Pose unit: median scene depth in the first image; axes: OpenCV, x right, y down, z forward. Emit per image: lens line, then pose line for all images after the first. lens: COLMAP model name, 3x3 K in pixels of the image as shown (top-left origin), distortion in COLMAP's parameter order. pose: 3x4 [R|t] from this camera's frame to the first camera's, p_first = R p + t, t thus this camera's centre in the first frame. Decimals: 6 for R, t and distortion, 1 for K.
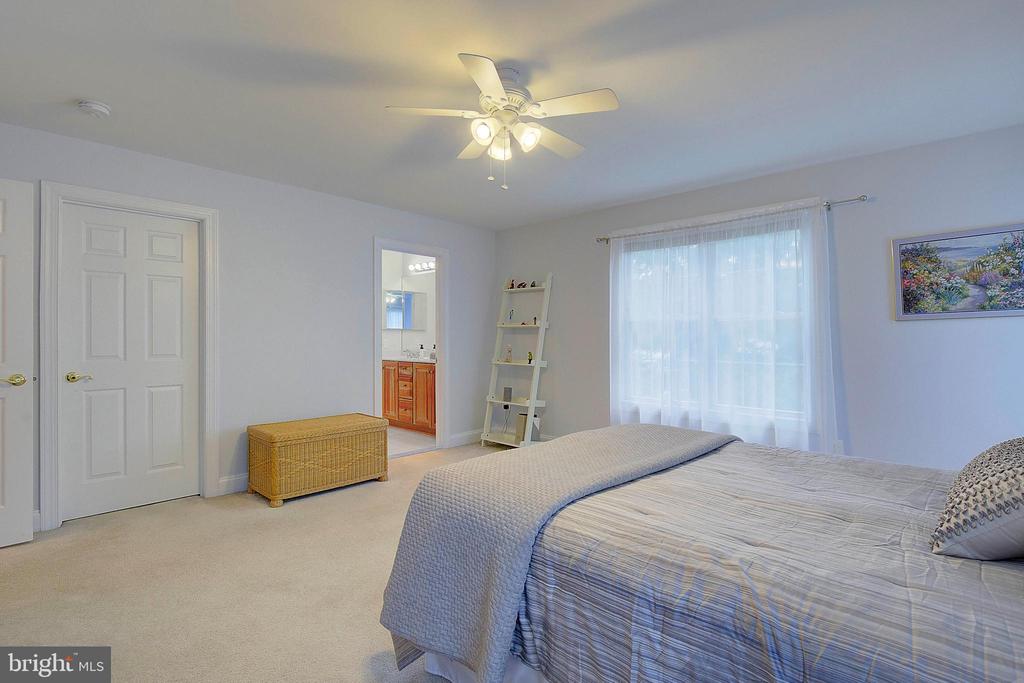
lens RADIAL K [[478.0, 0, 519.2], [0, 478.0, 326.1], [0, 0, 1]] dist [0.002021, -0.000221]
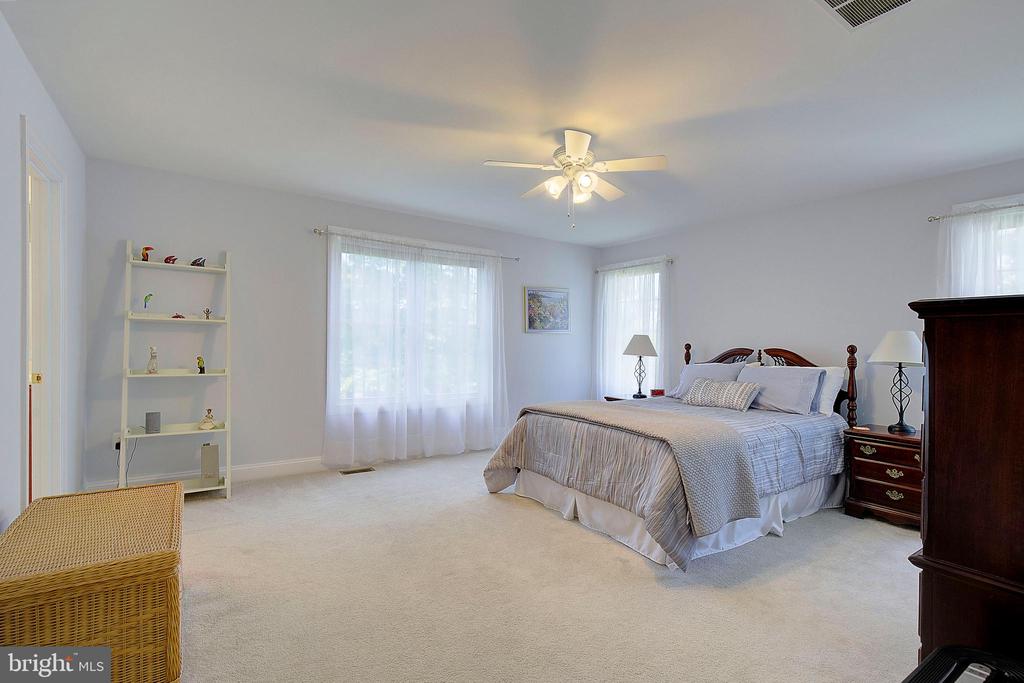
lens RADIAL K [[478.0, 0, 512.4], [0, 478.0, 347.1], [0, 0, 1]] dist [0.002021, -0.000221]
pose [[0.227097, 0.008677, 0.973833, -0.855417], [-0.026393, 0.999648, -0.002752, 0.043222], [-0.973514, -0.025078, 0.227246, 0.584730]]
